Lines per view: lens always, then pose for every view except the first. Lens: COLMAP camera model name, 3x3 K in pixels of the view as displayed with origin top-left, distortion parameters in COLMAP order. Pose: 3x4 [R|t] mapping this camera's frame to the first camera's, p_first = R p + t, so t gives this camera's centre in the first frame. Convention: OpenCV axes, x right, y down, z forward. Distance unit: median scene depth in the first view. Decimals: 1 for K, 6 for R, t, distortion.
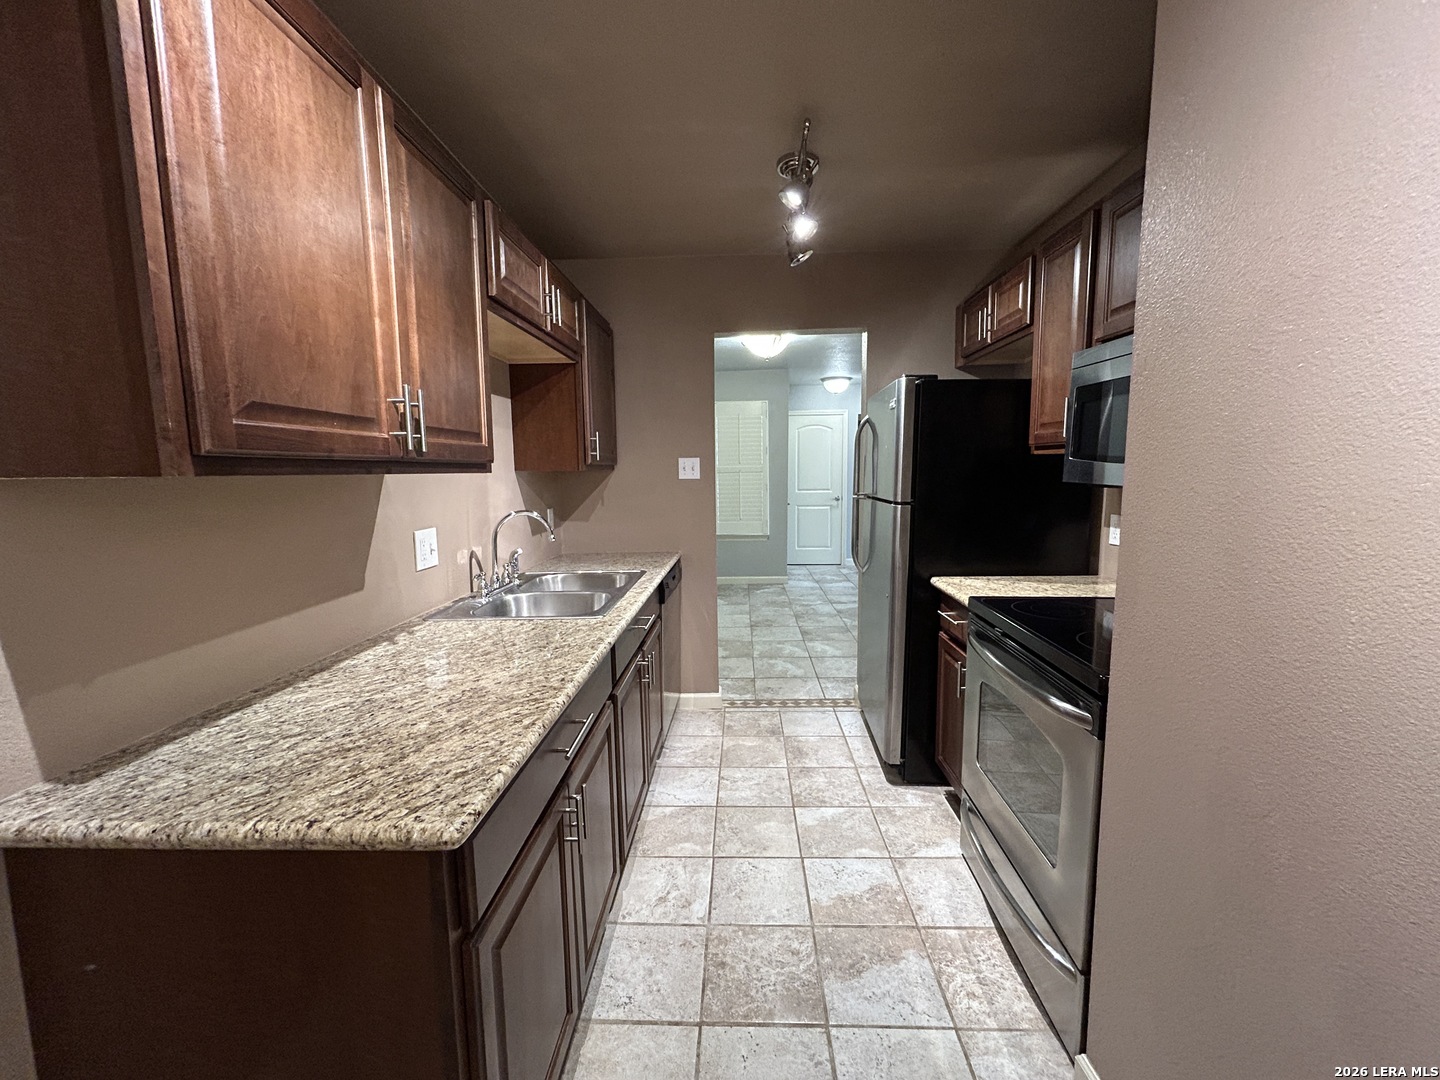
lens RADIAL K [[580.4, 0, 723.1], [0, 580.4, 540.0], [0, 0, 1]] dist [-0.003208, 0.001924]
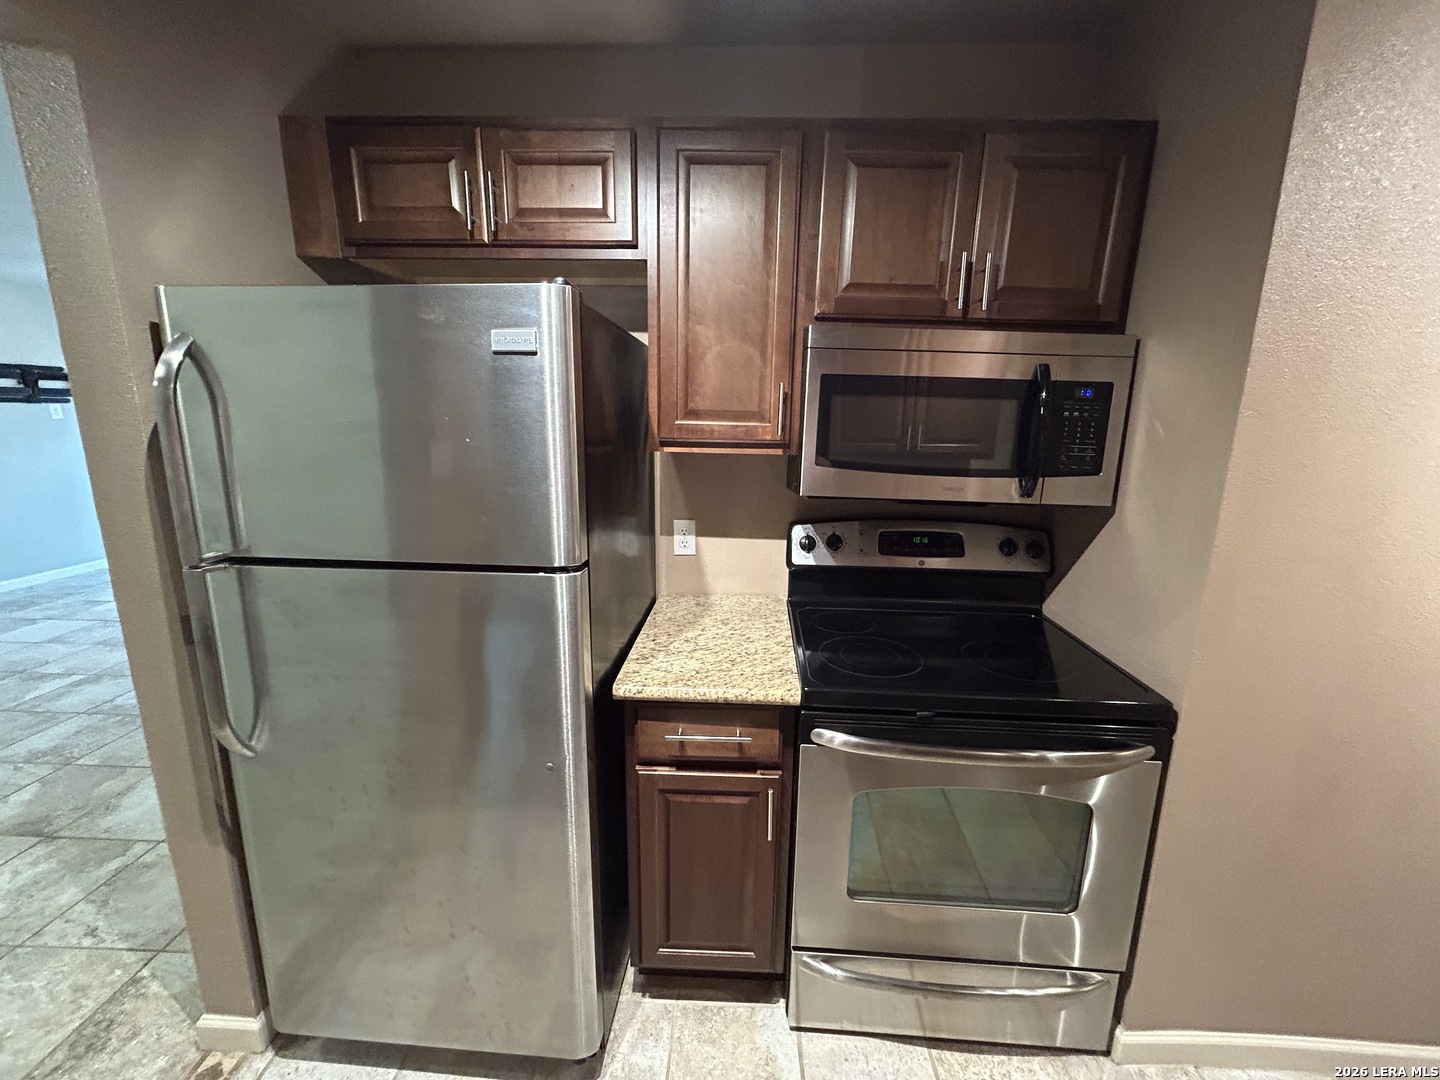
lens RADIAL K [[580.4, 0, 721.9], [0, 580.4, 539.1], [0, 0, 1]] dist [-0.003208, 0.001924]
pose [[0.004866, -0.195727, 0.980646, -0.224378], [0.106481, 0.975184, 0.194108, -0.255848], [-0.994303, 0.103476, 0.025586, 1.359345]]
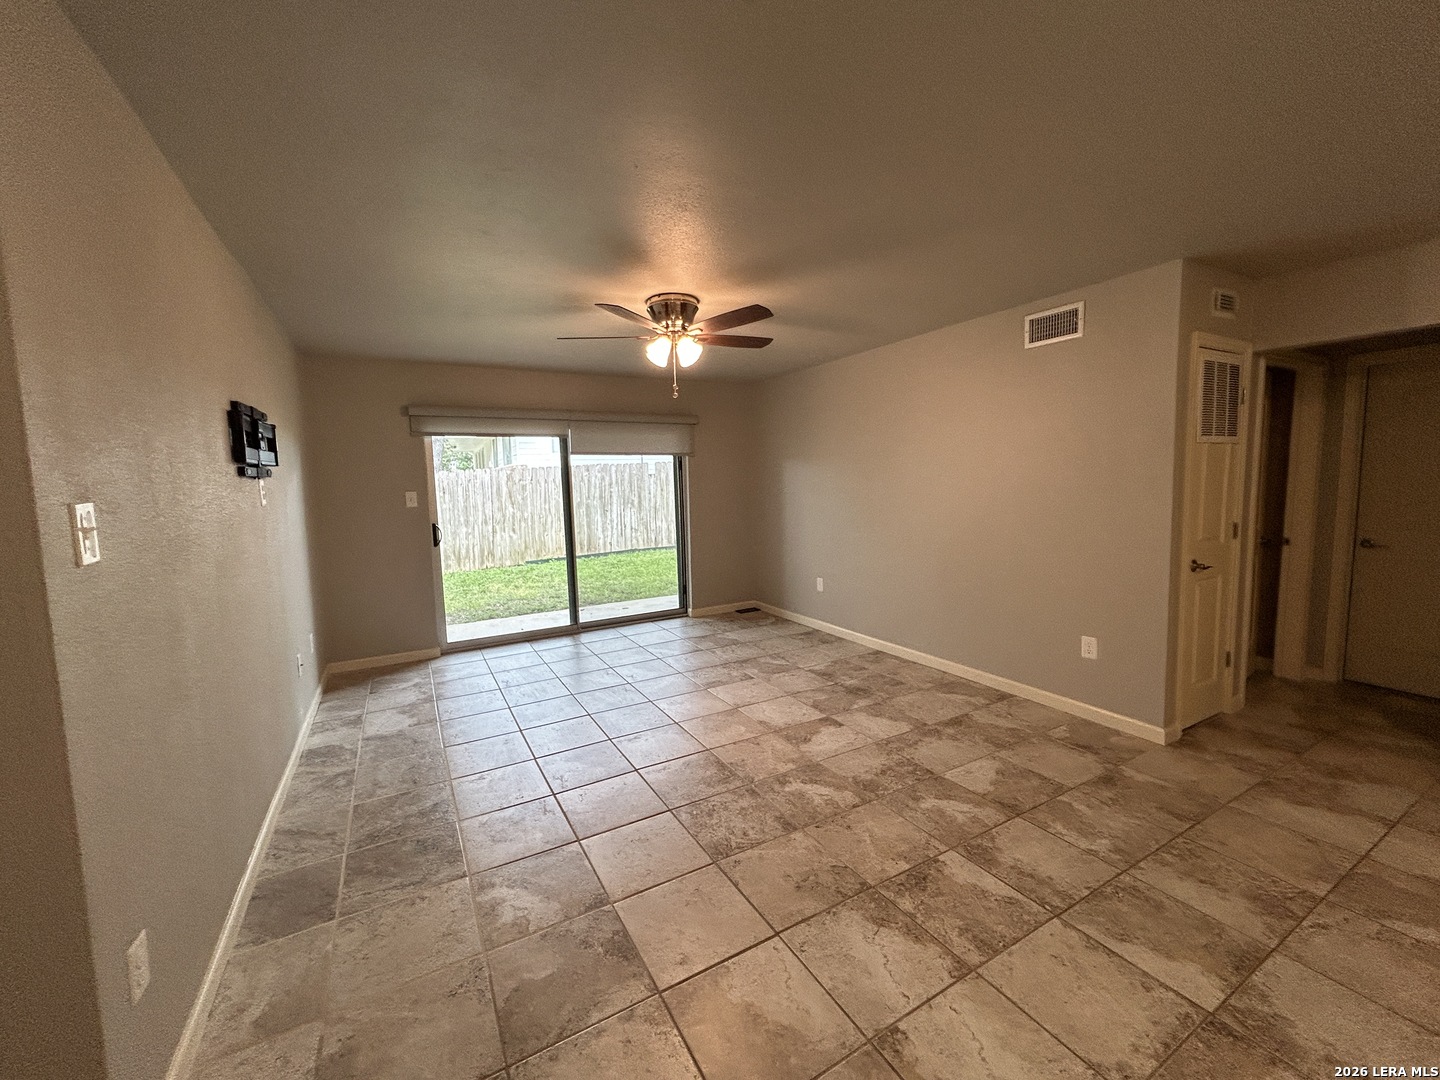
lens RADIAL K [[580.4, 0, 723.1], [0, 580.4, 536.6], [0, 0, 1]] dist [-0.003208, 0.001924]
pose [[-0.518559, -0.056604, 0.853166, 0.887466], [0.137127, 0.979386, 0.148324, -0.672098], [-0.843974, 0.193907, -0.500107, 4.915532]]
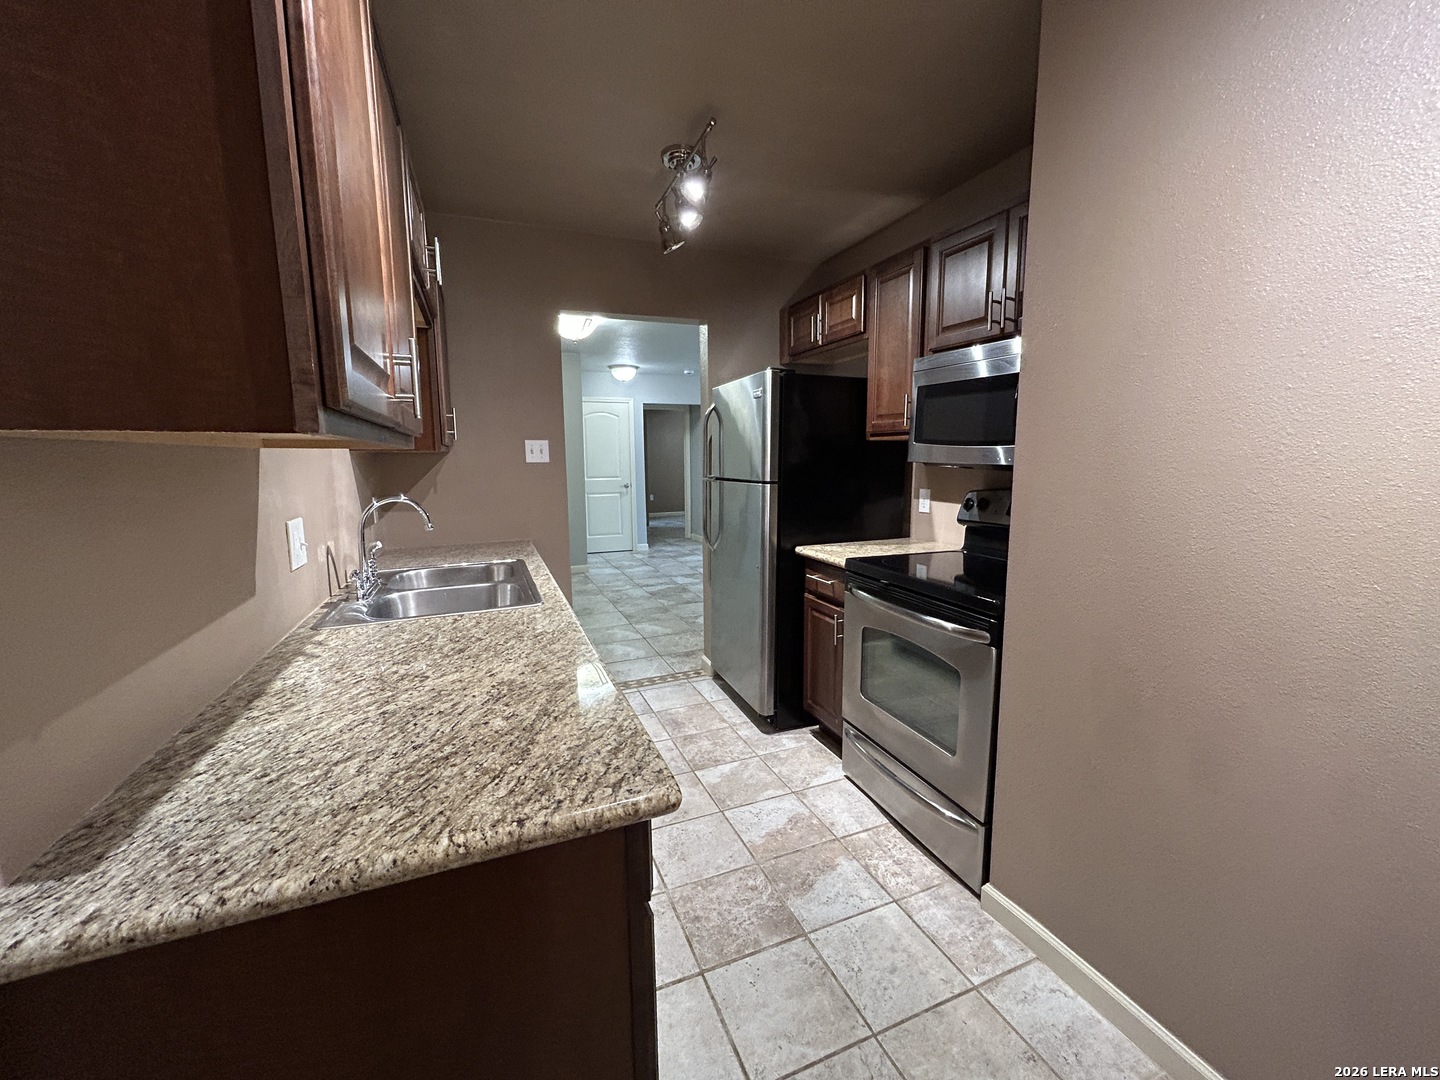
lens RADIAL K [[580.4, 0, 724.4], [0, 580.4, 539.8], [0, 0, 1]] dist [-0.003208, 0.001924]
pose [[0.909679, -0.053300, 0.411879, -0.375348], [0.046166, 0.998562, 0.027257, 0.019633], [-0.412739, -0.005780, 0.910831, 0.024770]]
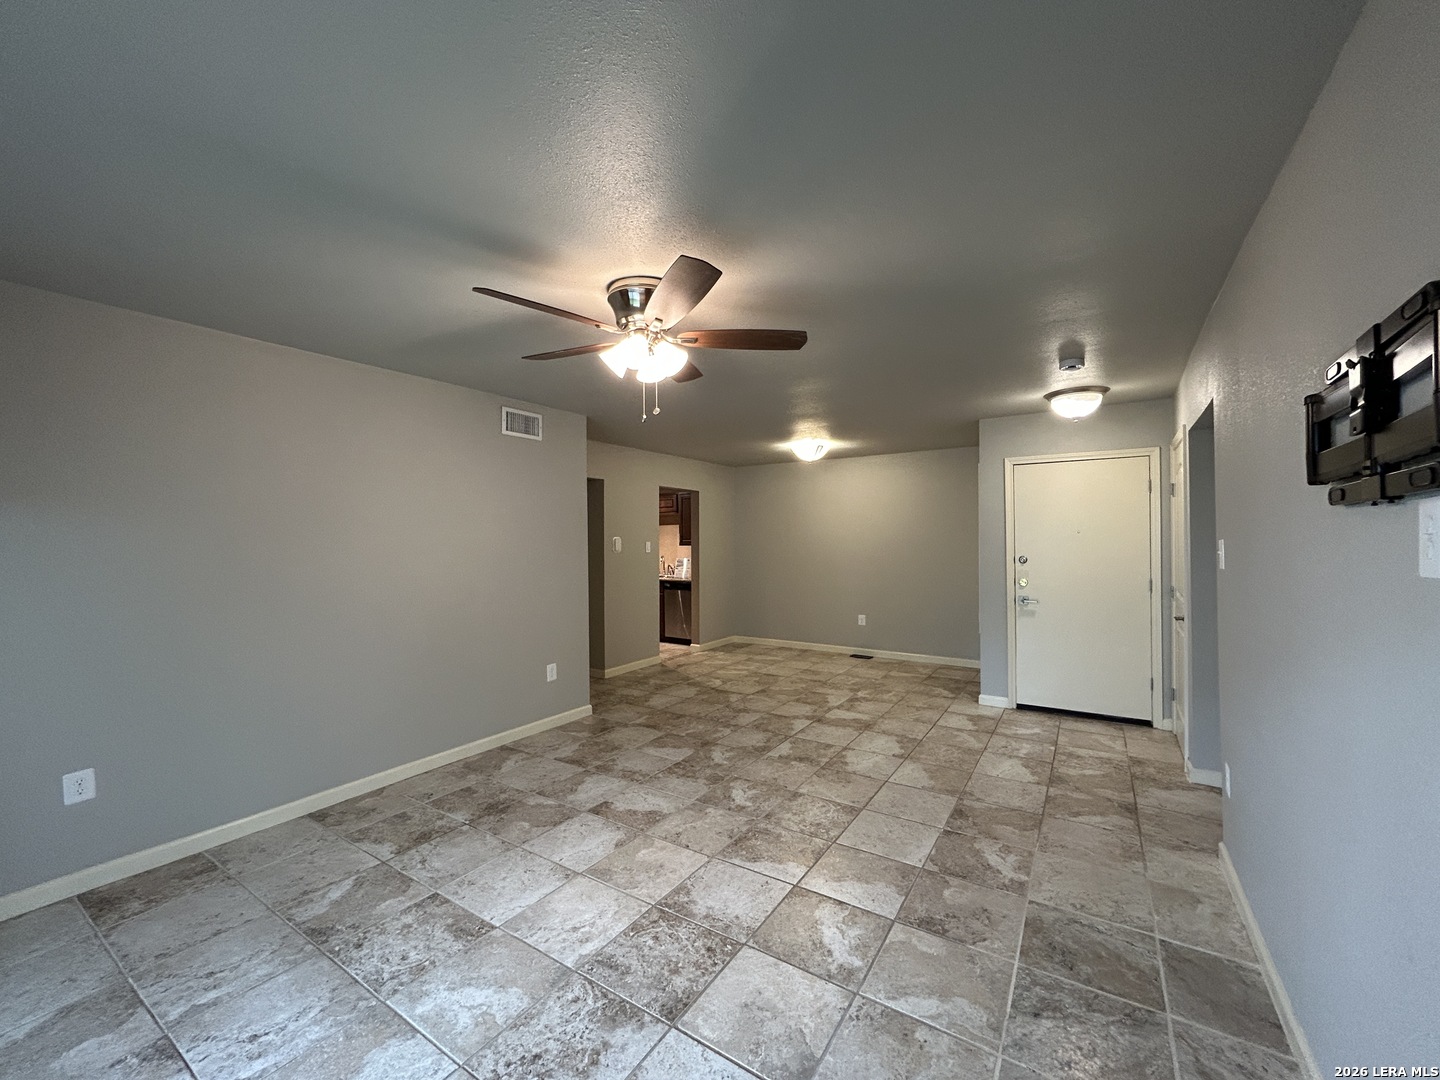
lens RADIAL K [[580.4, 0, 722.2], [0, 580.4, 535.6], [0, 0, 1]] dist [-0.003208, 0.001924]
pose [[-0.516916, 0.012563, -0.855944, 4.099413], [-0.092700, 0.993191, 0.070560, -0.714946], [0.851002, 0.115819, -0.512232, 4.877532]]
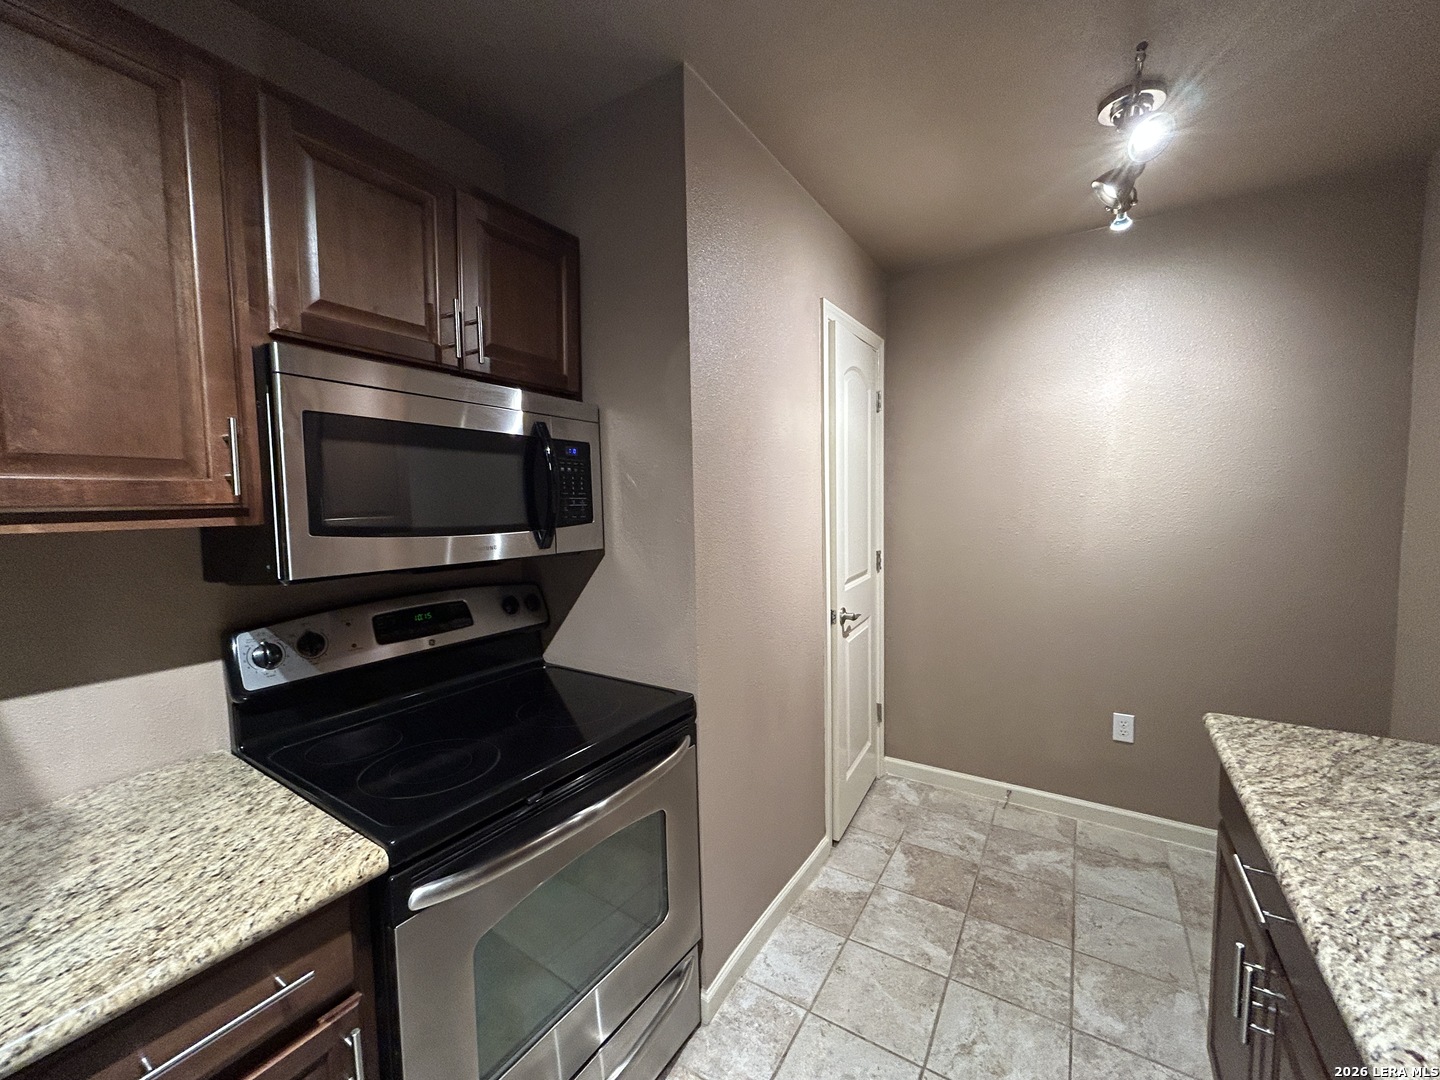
lens RADIAL K [[580.4, 0, 723.2], [0, 580.4, 538.9], [0, 0, 1]] dist [-0.003208, 0.001924]
pose [[-0.863008, -0.009839, 0.505094, -0.028453], [0.089309, 0.981092, 0.171704, -0.241739], [-0.497233, 0.193291, -0.845812, 1.551288]]
